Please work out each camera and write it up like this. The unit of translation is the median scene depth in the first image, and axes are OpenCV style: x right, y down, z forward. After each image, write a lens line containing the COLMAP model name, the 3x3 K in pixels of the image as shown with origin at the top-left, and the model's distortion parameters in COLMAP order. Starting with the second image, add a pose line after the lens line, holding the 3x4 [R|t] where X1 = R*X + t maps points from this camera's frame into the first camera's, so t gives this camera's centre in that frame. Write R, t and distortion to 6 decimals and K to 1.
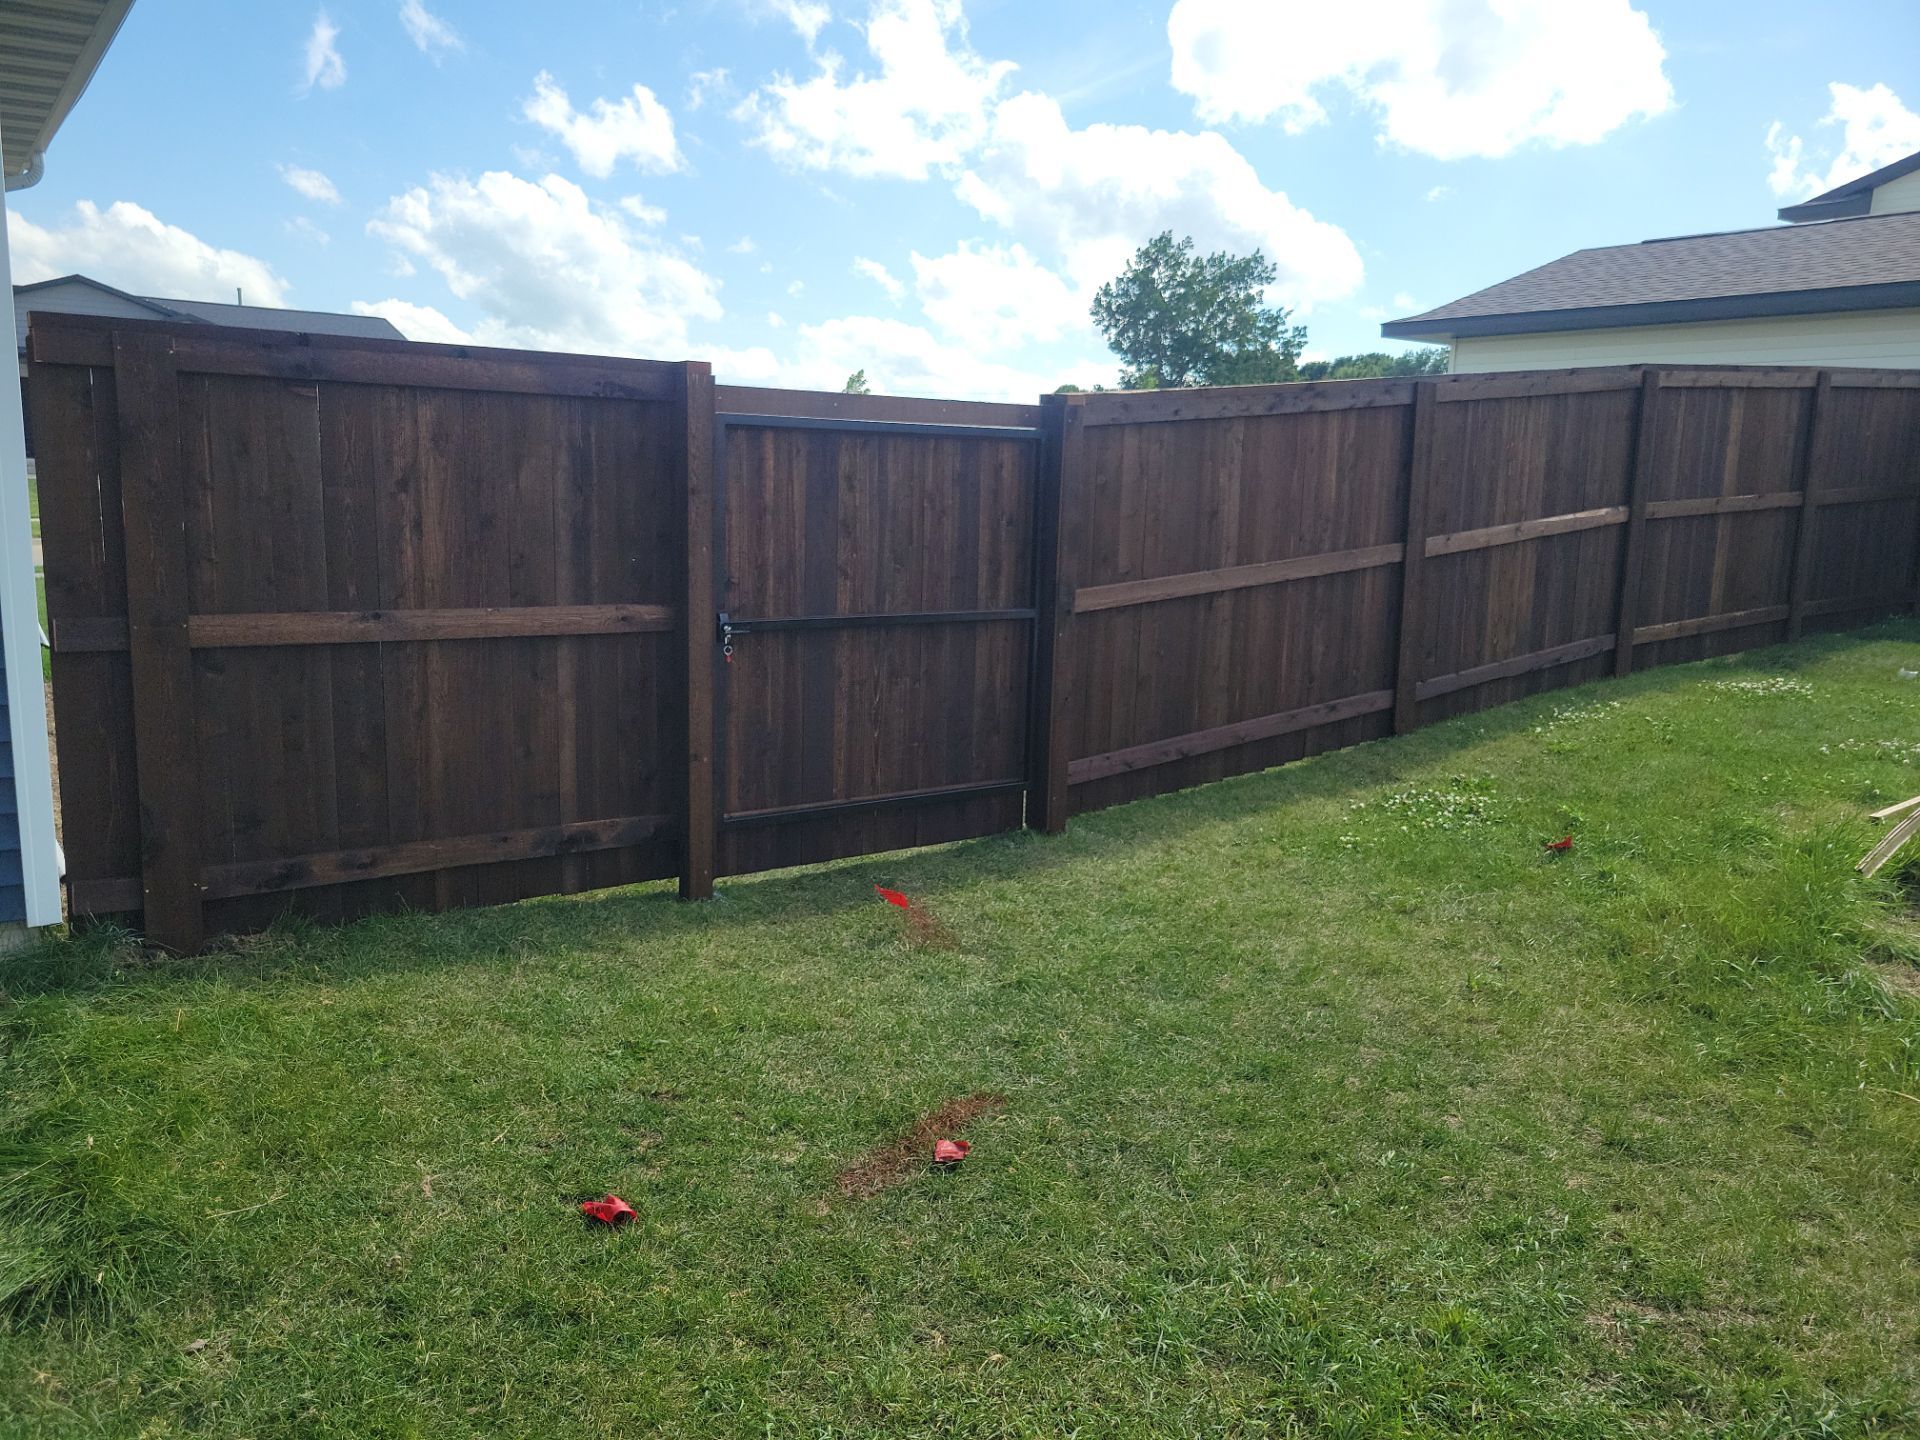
lens RADIAL K [[1473.1, 0, 970.3], [0, 1473.1, 704.1], [0, 0, 1]] dist [0.052188, -0.029115]
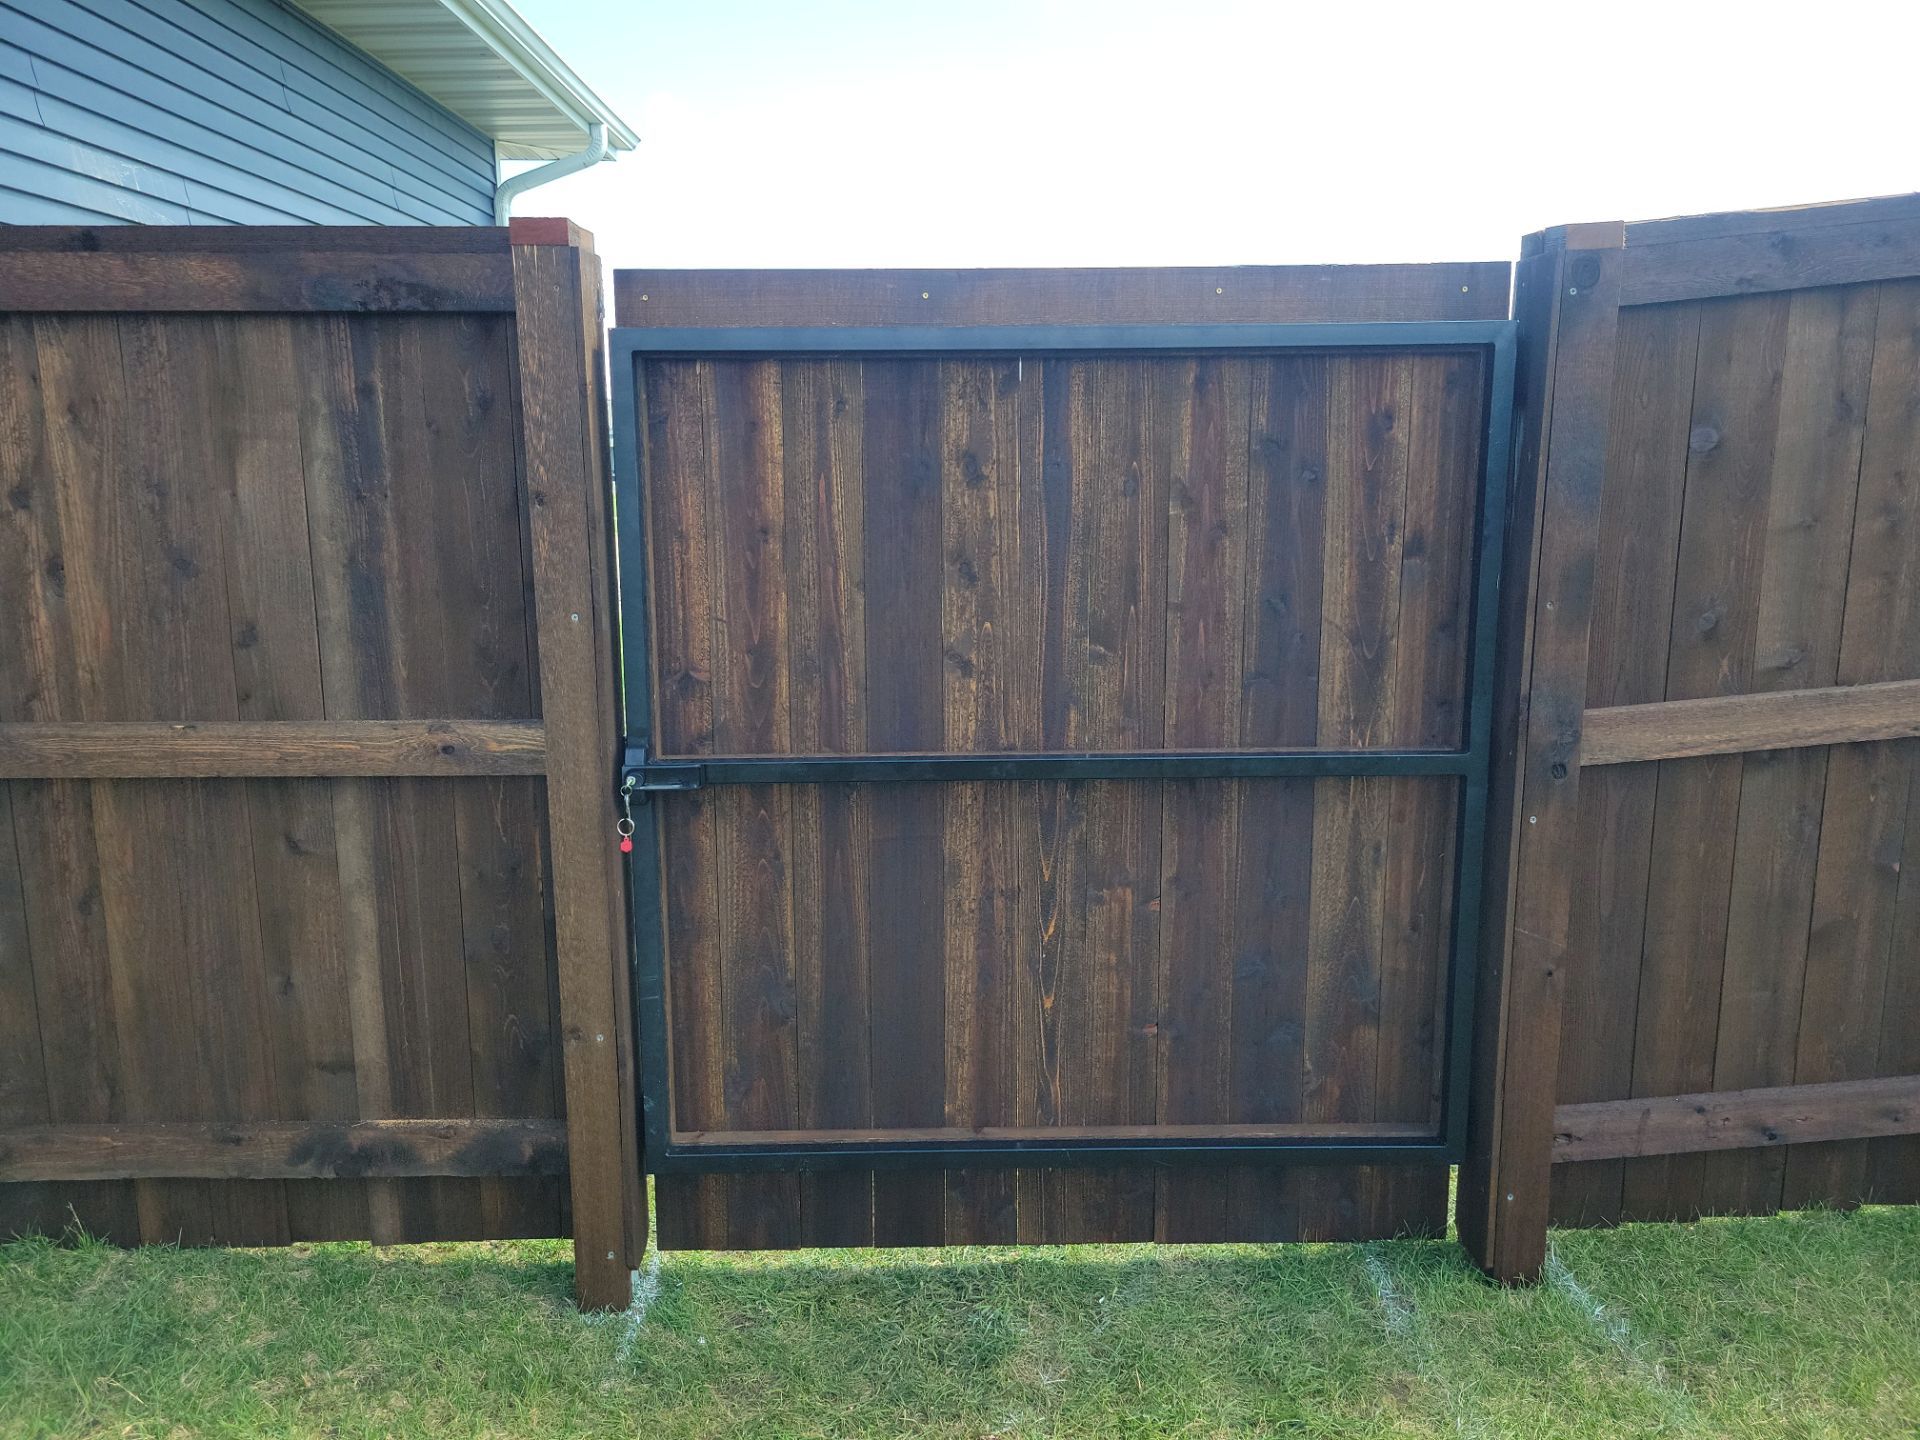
lens RADIAL K [[1435.3, 0, 964.3], [0, 1435.3, 713.5], [0, 0, 1]] dist [0.028985, -0.004672]
pose [[0.809674, 0.070468, -0.582634, 0.177726], [-0.060413, 0.997499, 0.036690, -0.088180], [0.583762, 0.005491, 0.811906, 0.621965]]
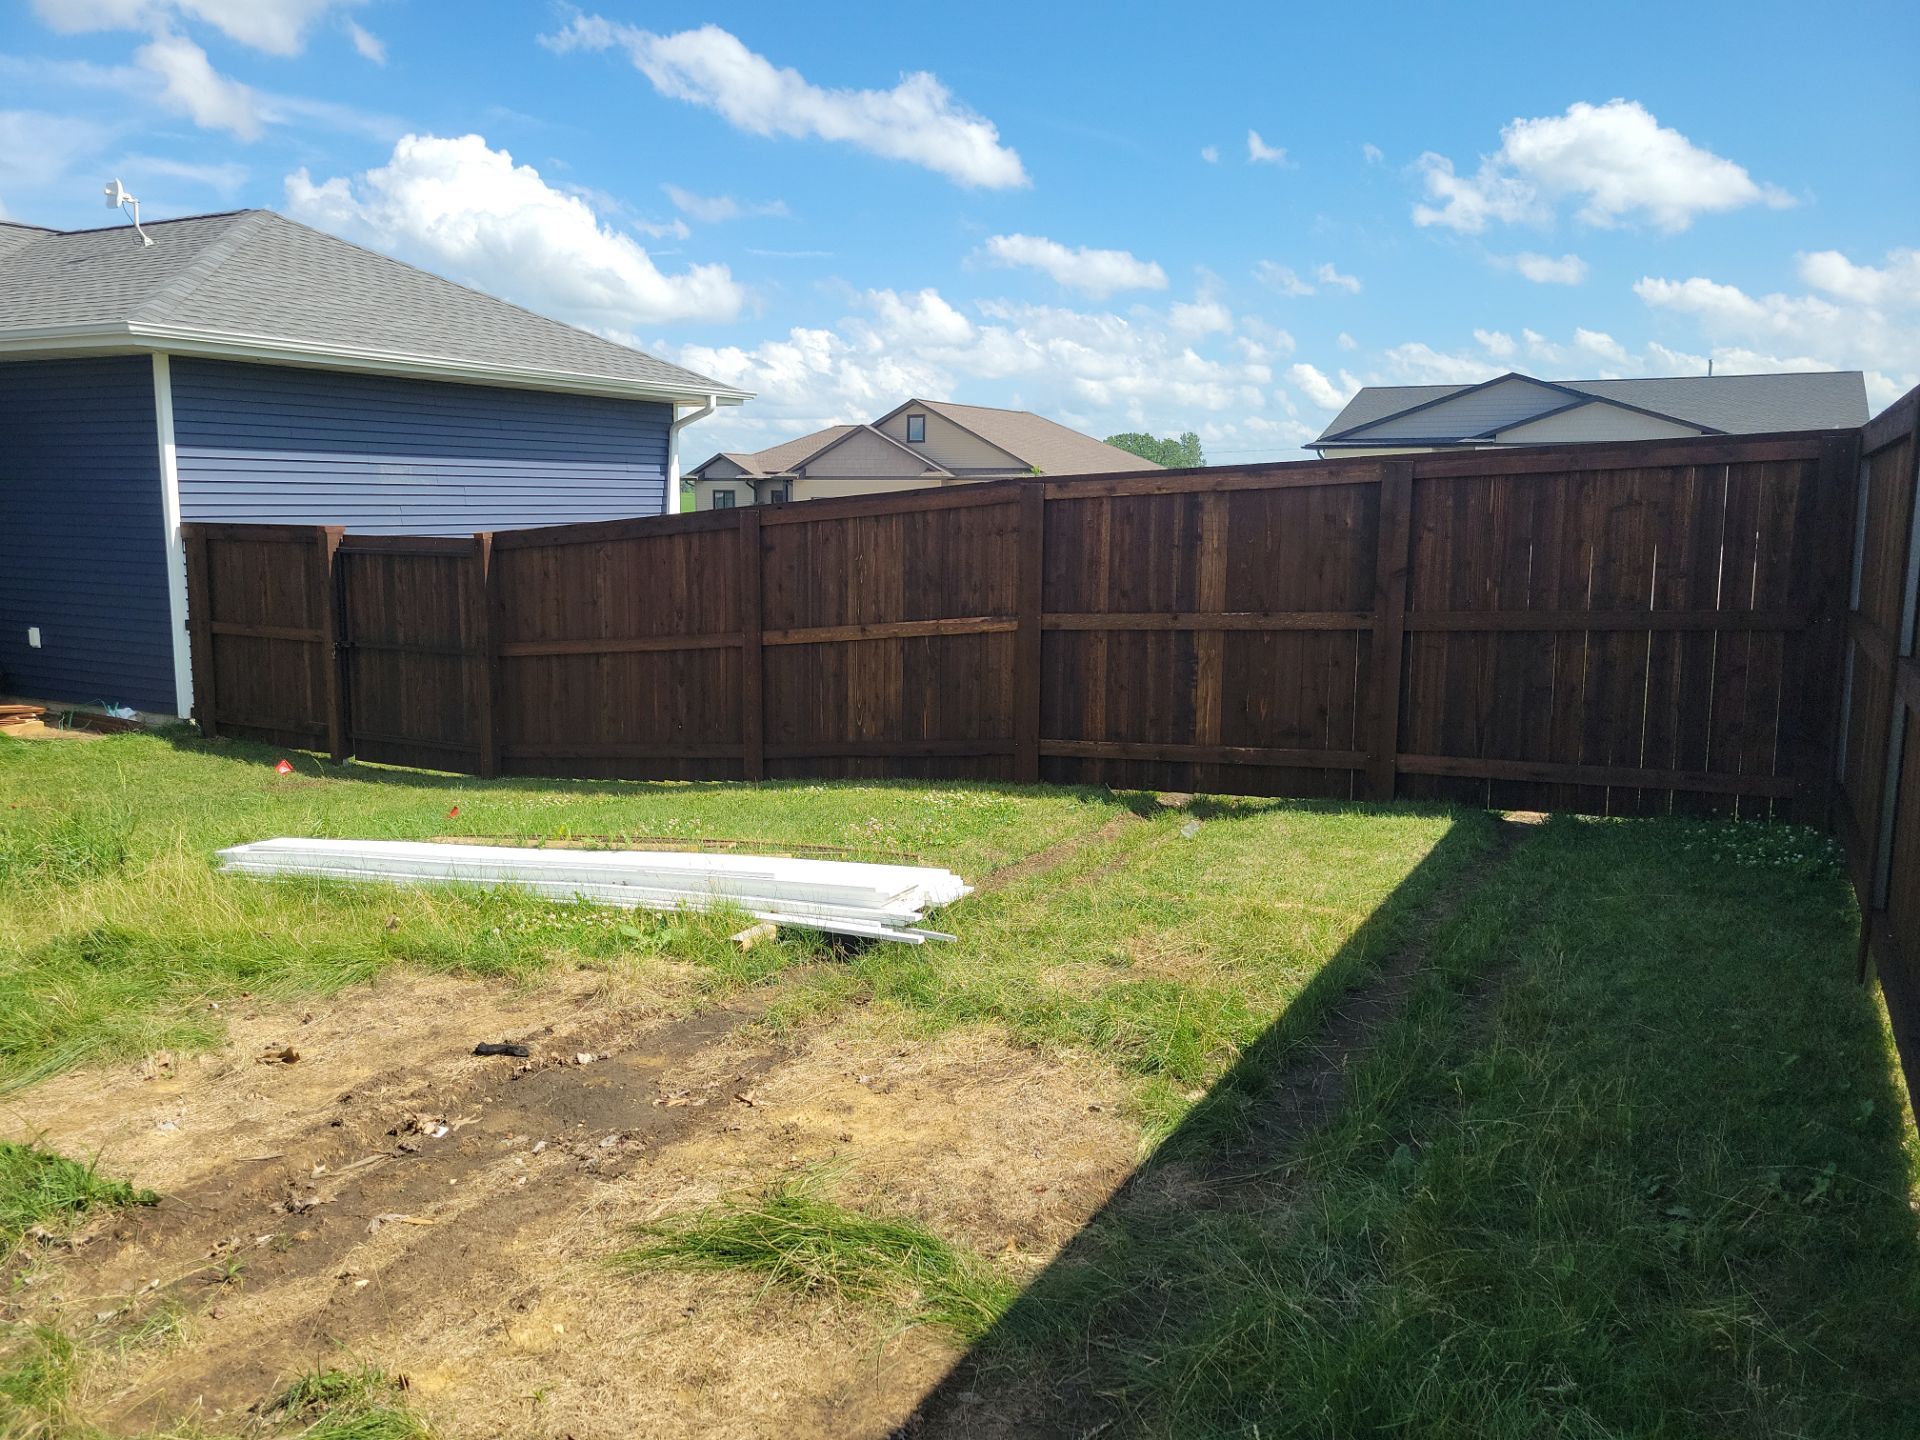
lens RADIAL K [[1478.9, 0, 976.0], [0, 1478.9, 731.0], [0, 0, 1]] dist [0.076215, -0.066836]
pose [[0.428094, 0.109300, -0.897100, 2.068918], [-0.137827, 0.988944, 0.054719, -0.161122], [0.893162, 0.100220, 0.438426, 0.806673]]
